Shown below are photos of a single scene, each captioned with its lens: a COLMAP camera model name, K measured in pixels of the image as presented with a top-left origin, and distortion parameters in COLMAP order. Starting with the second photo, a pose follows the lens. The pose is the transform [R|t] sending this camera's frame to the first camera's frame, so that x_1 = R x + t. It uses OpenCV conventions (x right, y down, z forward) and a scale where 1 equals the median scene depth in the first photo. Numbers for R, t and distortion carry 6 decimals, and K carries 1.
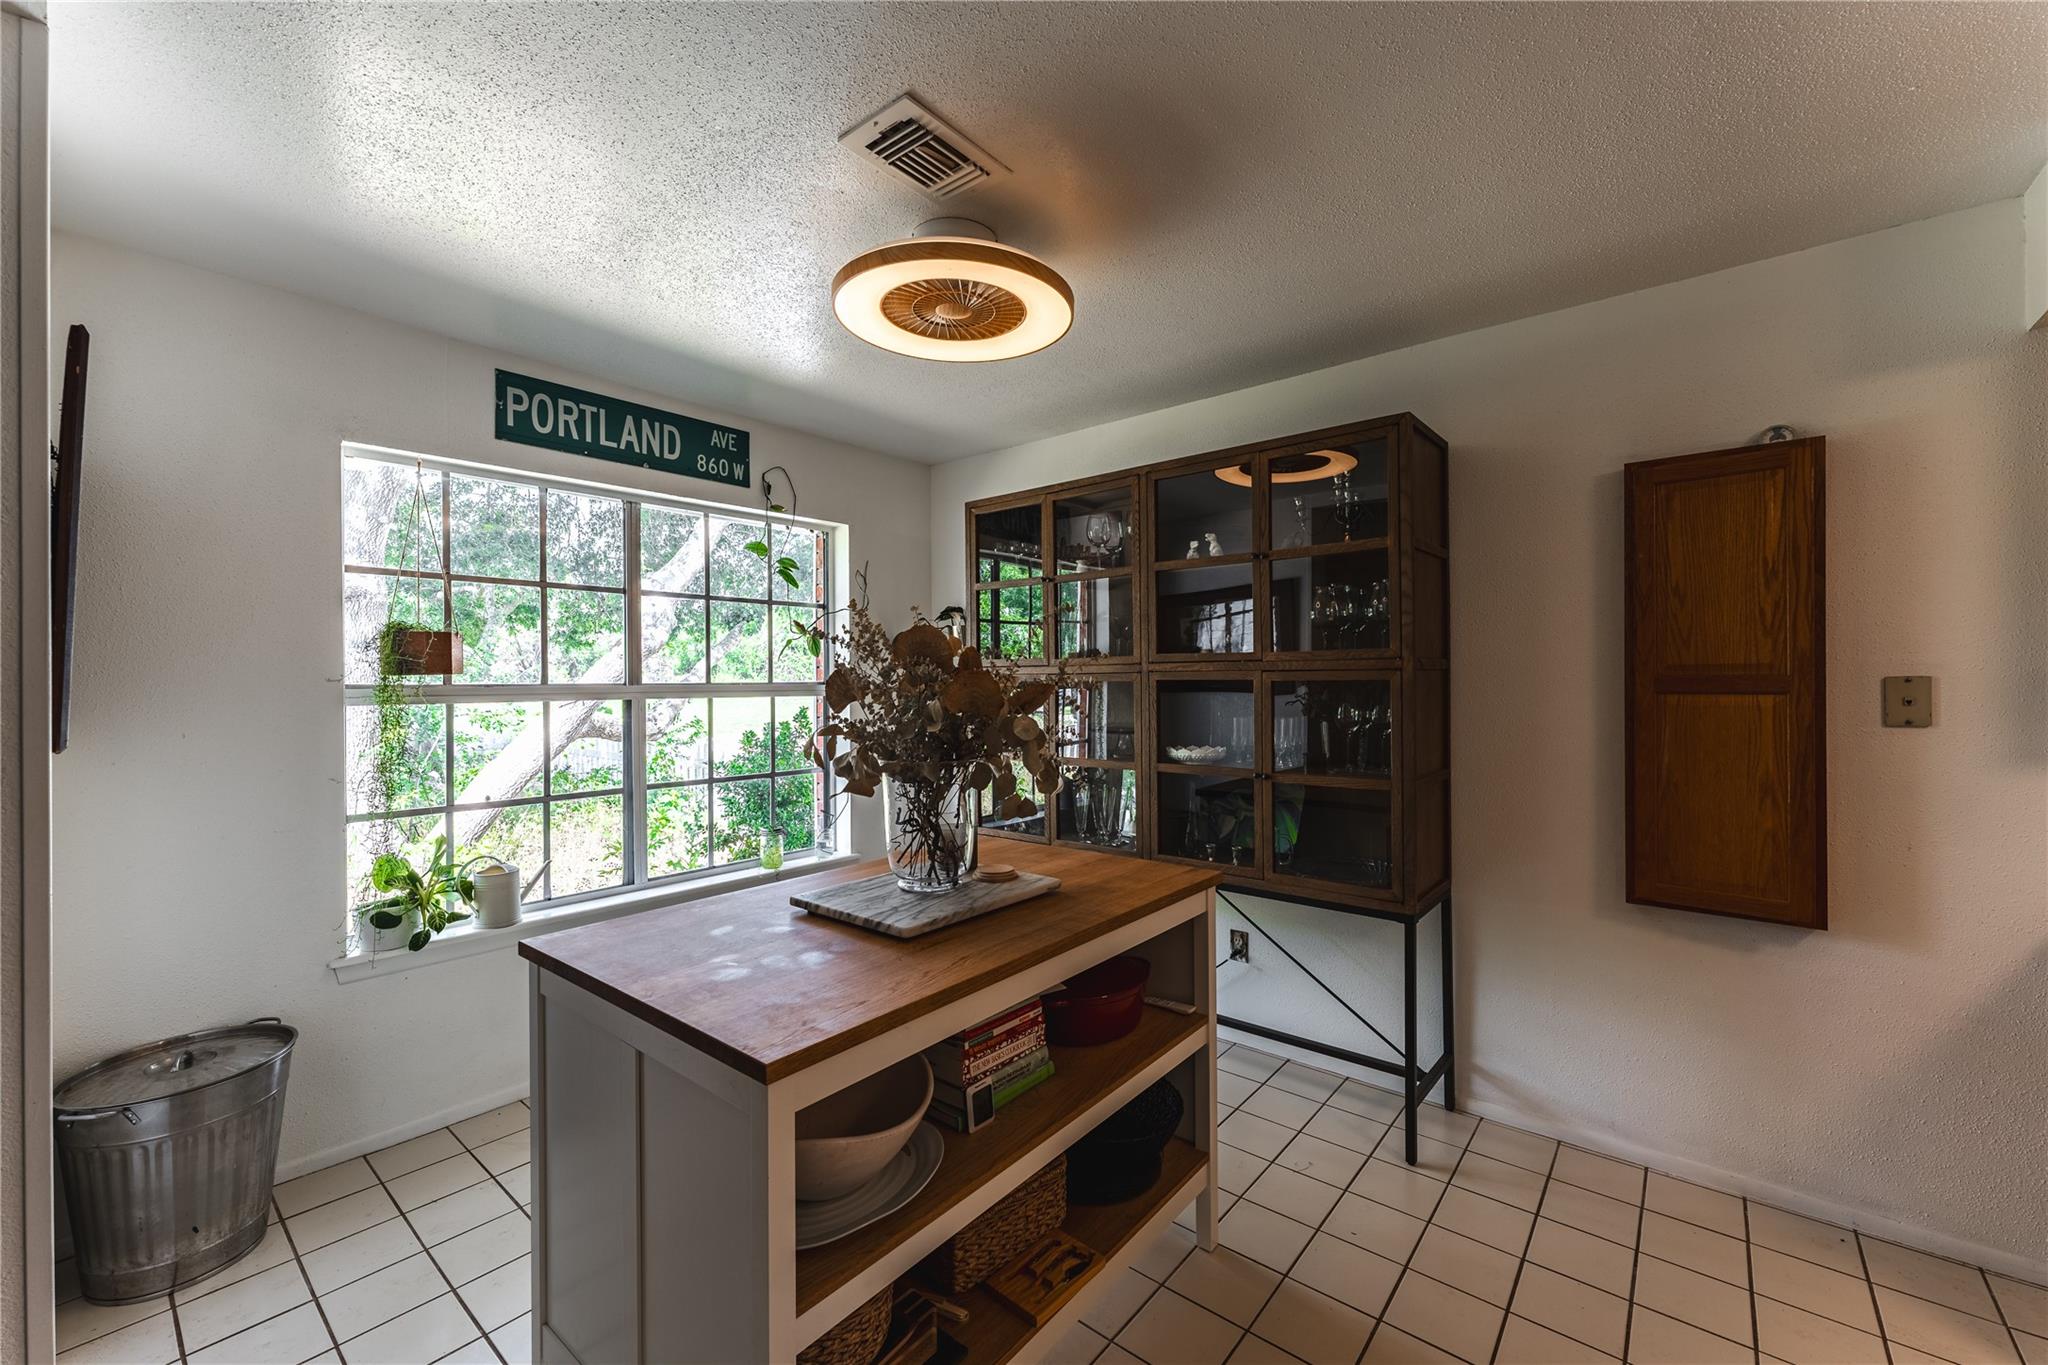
lens RADIAL K [[829.7, 0, 1035.4], [0, 829.7, 678.9], [0, 0, 1]] dist [-0.000725, 0.000159]
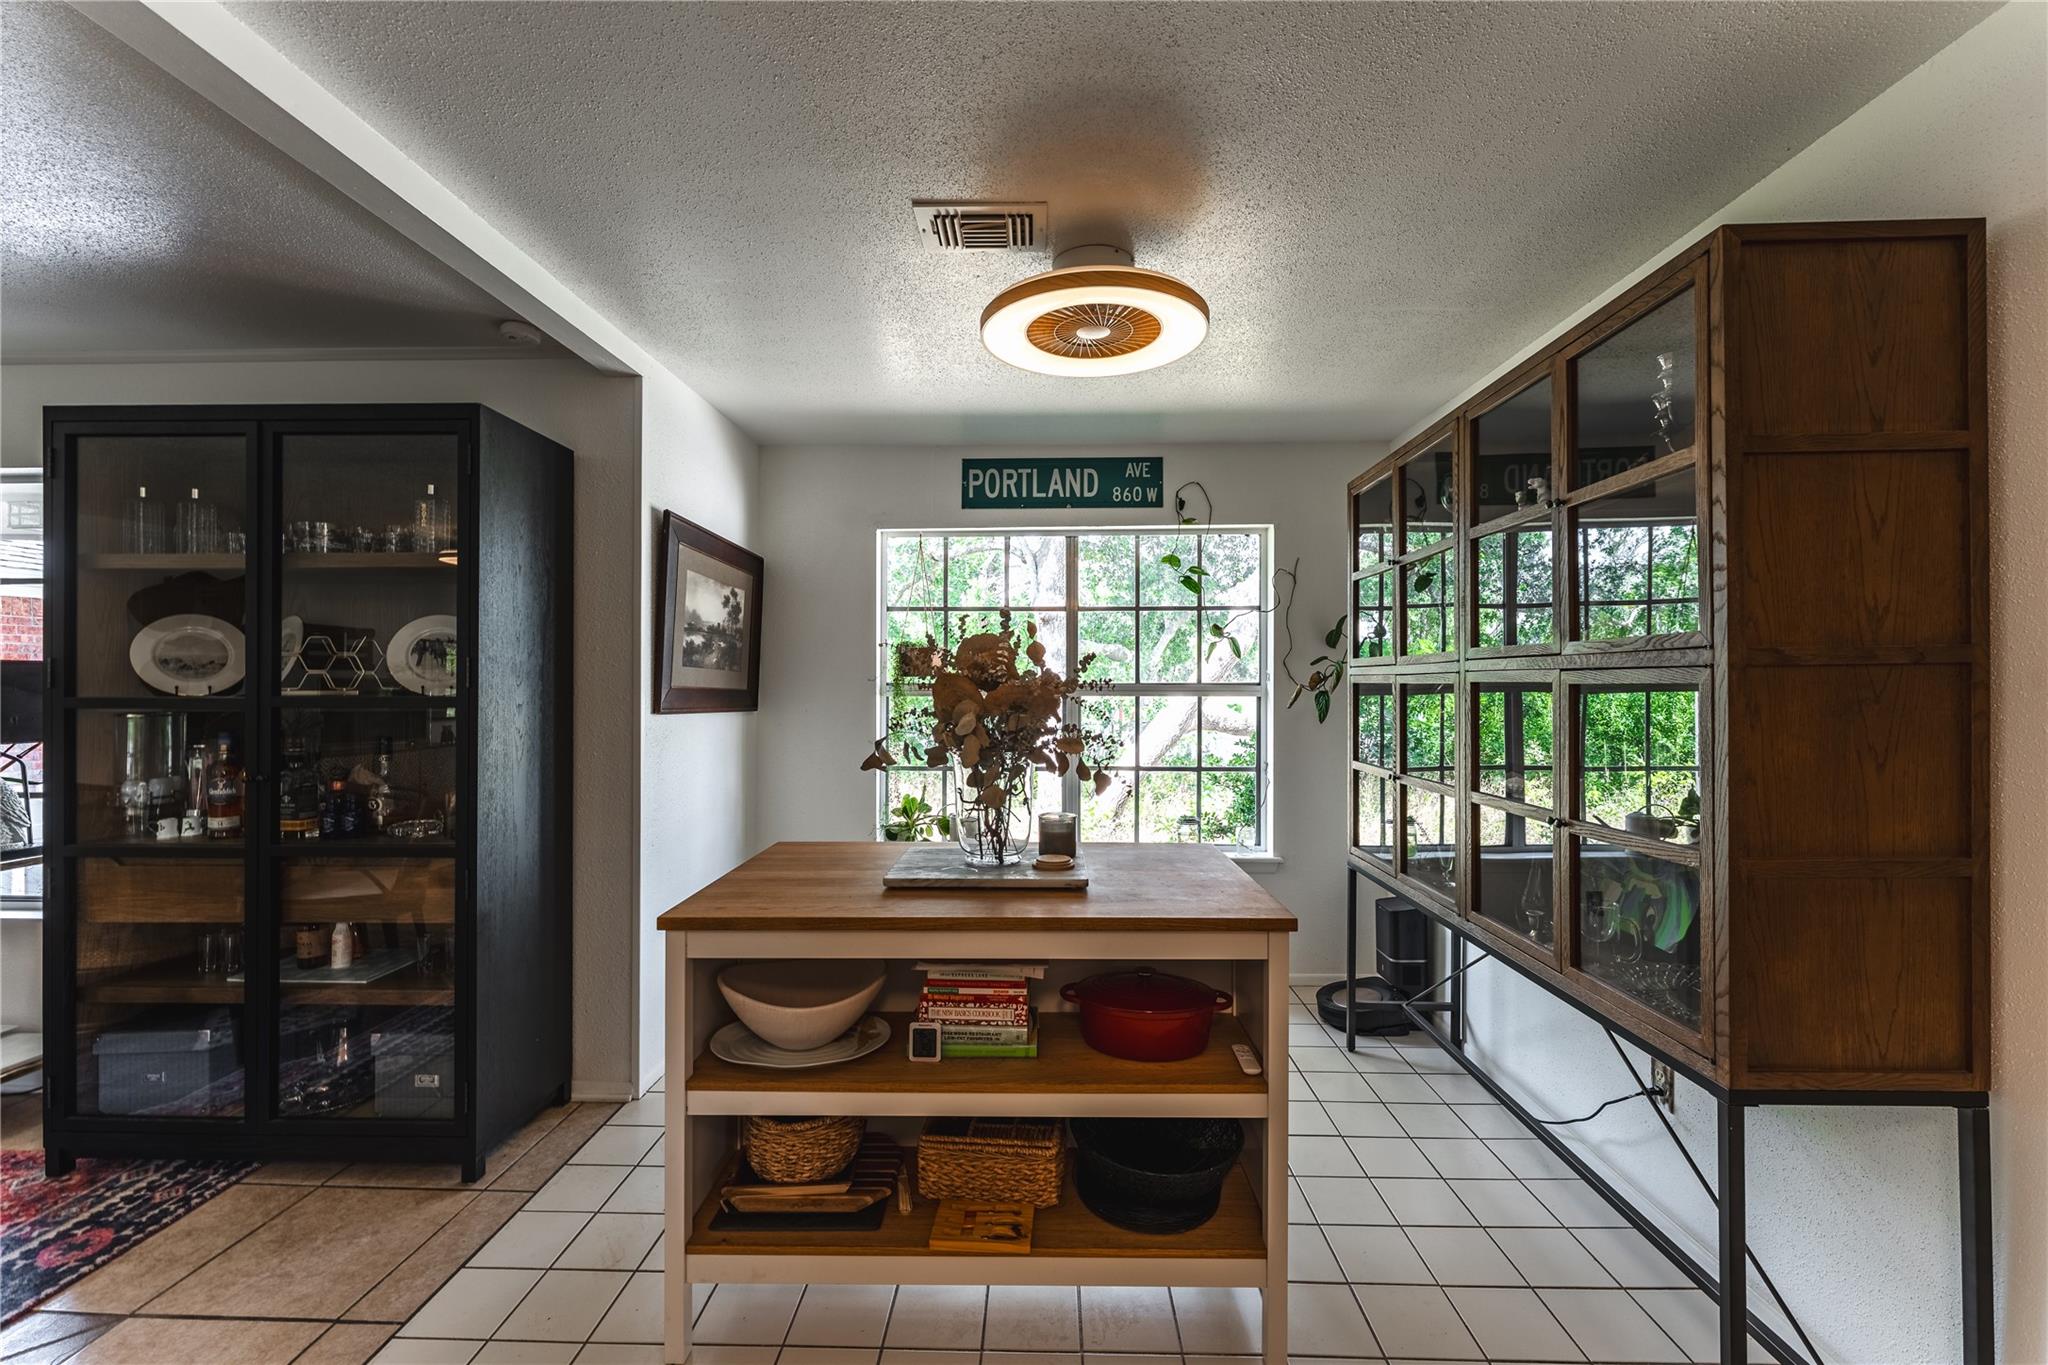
lens RADIAL K [[822.0, 0, 1021.8], [0, 822.0, 687.1], [0, 0, 1]] dist [-0.000802, -0.000355]
pose [[0.609836, 0.011081, -0.792450, 0.515249], [-0.002998, 0.999927, 0.011676, -0.002059], [0.792522, -0.004745, 0.609825, 0.221098]]
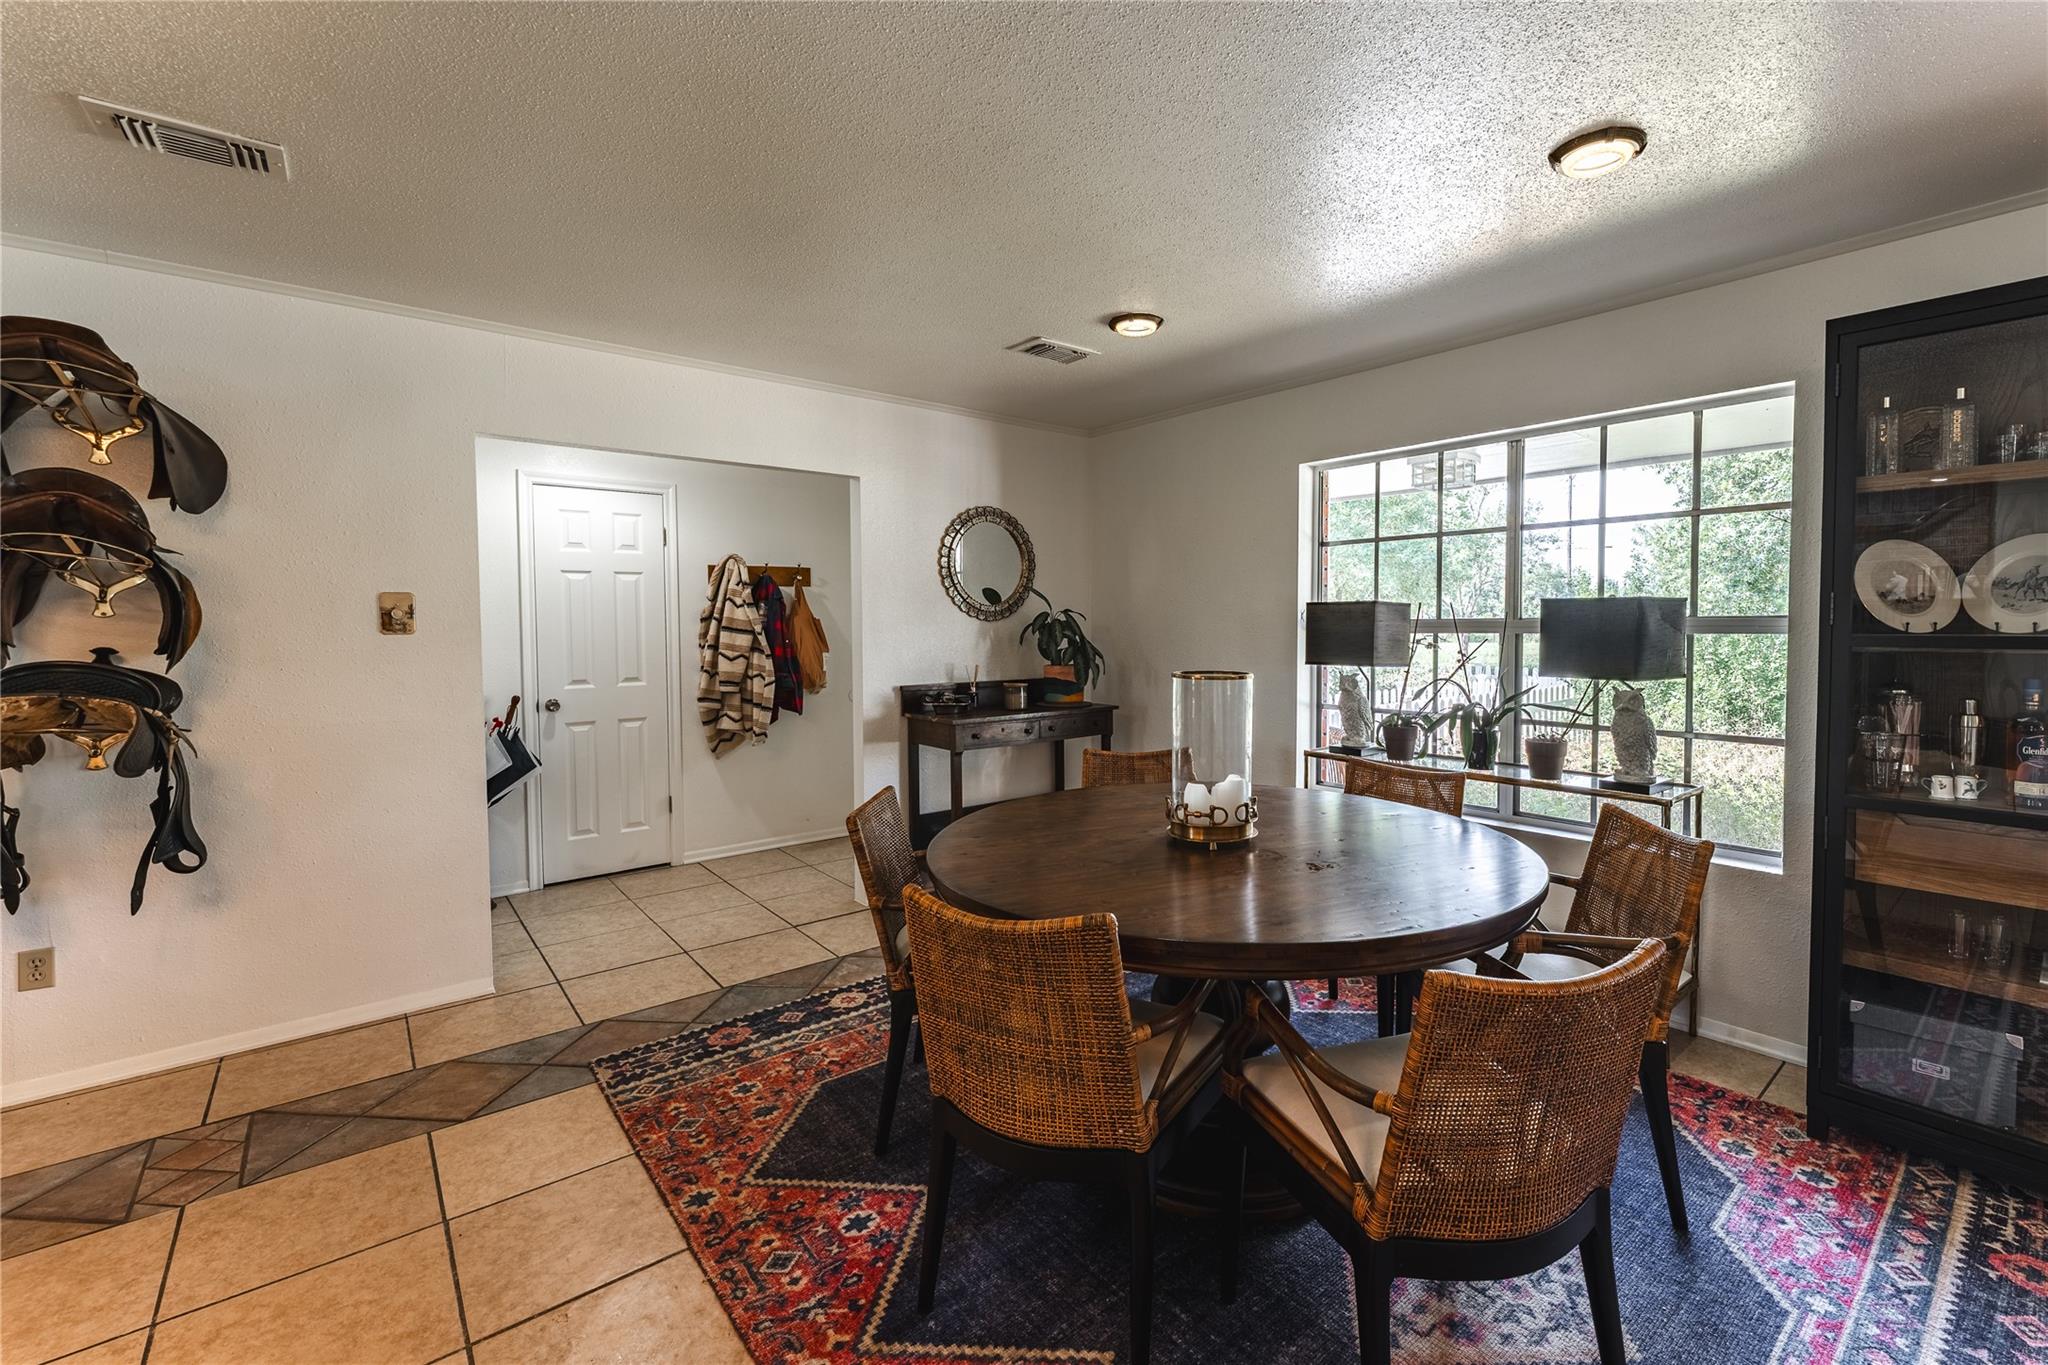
lens RADIAL K [[880.4, 0, 1095.6], [0, 880.4, 651.1], [0, 0, 1]] dist [-0.001875, -0.000261]
pose [[-0.174396, 0.039559, -0.983881, 0.202340], [0.007861, 0.999217, 0.038782, -0.000550], [0.984644, -0.000970, -0.174571, -0.577114]]
